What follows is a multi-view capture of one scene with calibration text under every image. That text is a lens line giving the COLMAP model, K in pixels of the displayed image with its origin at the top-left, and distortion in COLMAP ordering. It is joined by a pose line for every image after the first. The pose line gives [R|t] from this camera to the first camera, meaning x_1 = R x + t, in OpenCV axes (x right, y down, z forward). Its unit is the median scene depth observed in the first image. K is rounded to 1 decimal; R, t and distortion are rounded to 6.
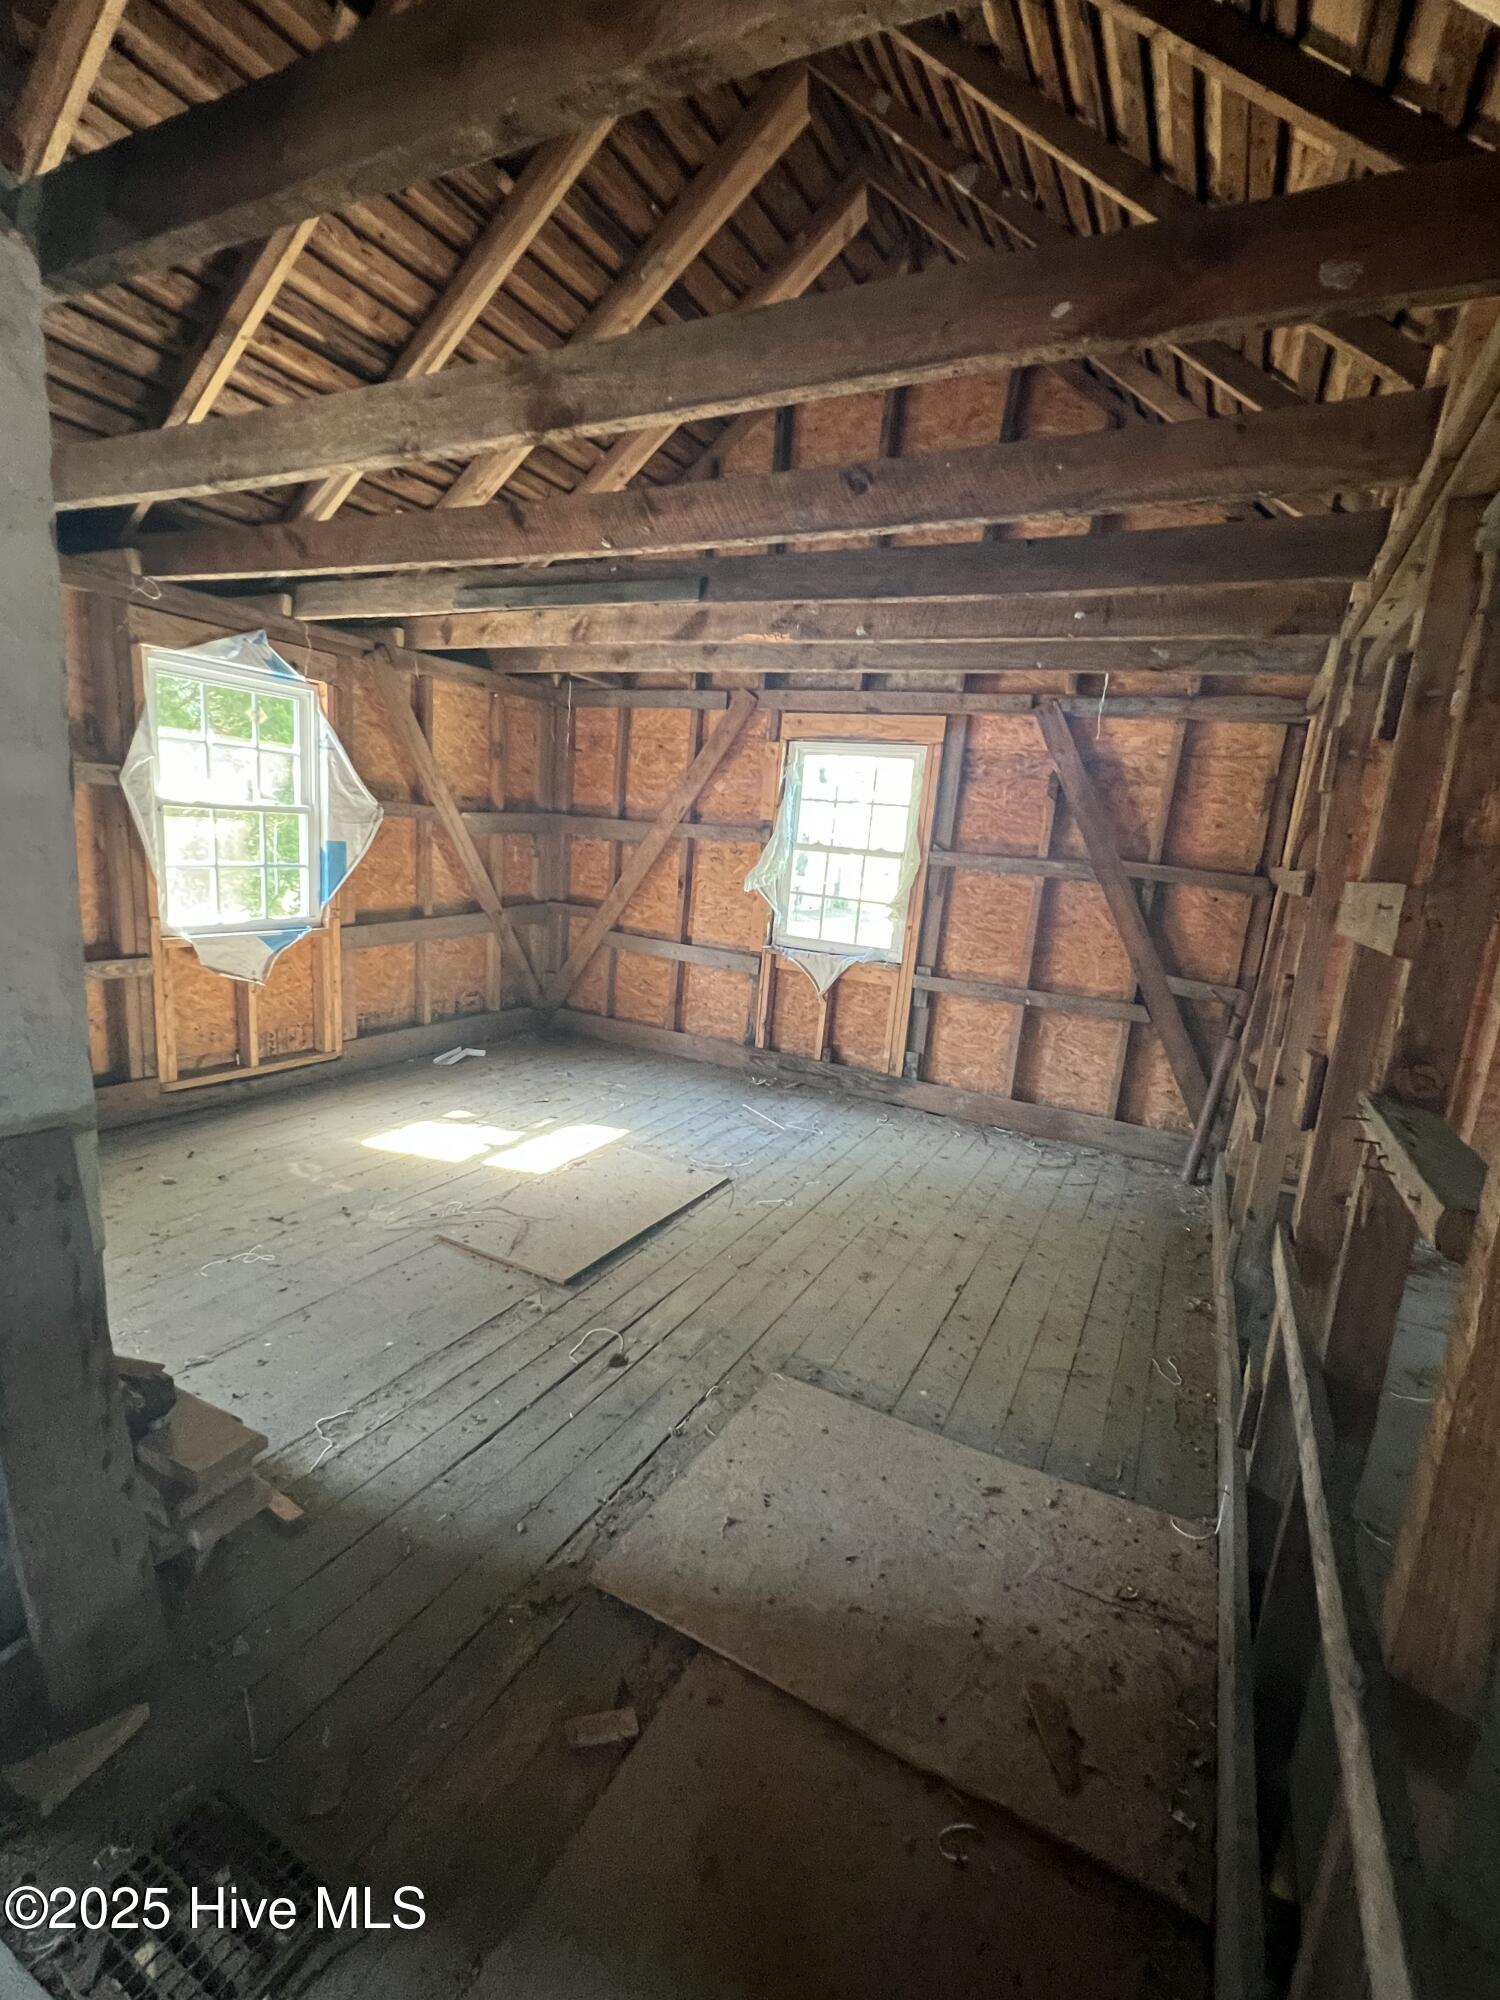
lens RADIAL K [[885.3, 0, 746.9], [0, 885.3, 1006.5], [0, 0, 1]] dist [-0.000745, -0.000669]
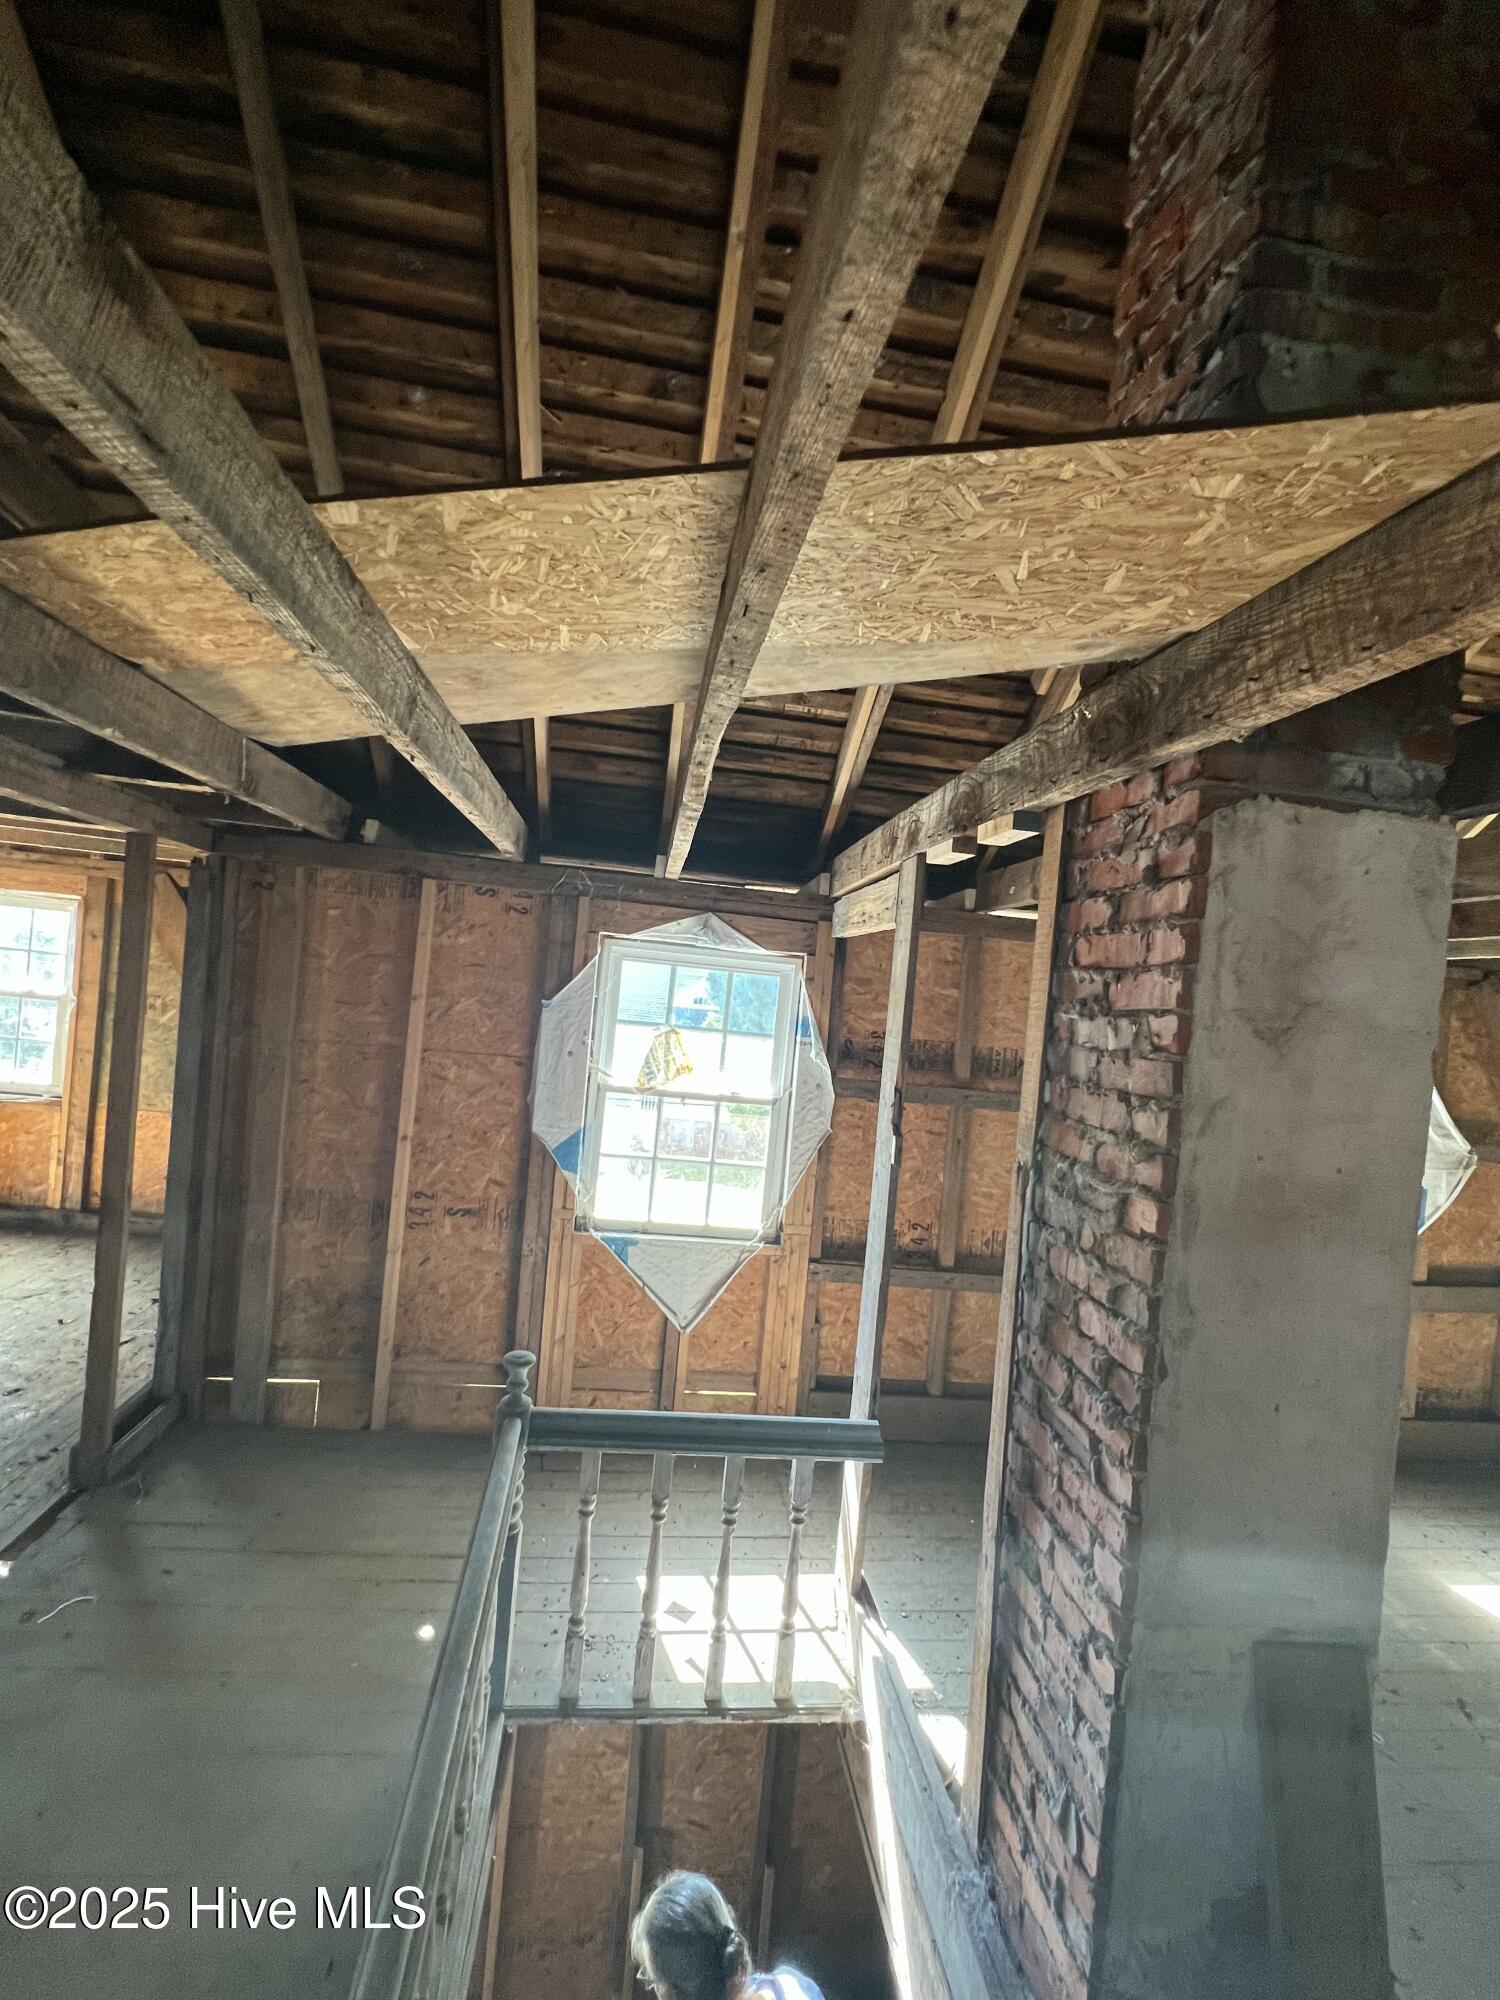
lens RADIAL K [[885.3, 0, 746.9], [0, 885.3, 1006.5], [0, 0, 1]] dist [-0.000745, -0.000669]
pose [[0.574345, -0.017318, -0.818430, -0.110351], [-0.206061, 0.964525, -0.165015, -0.071982], [0.792254, 0.263422, 0.550402, -0.067020]]
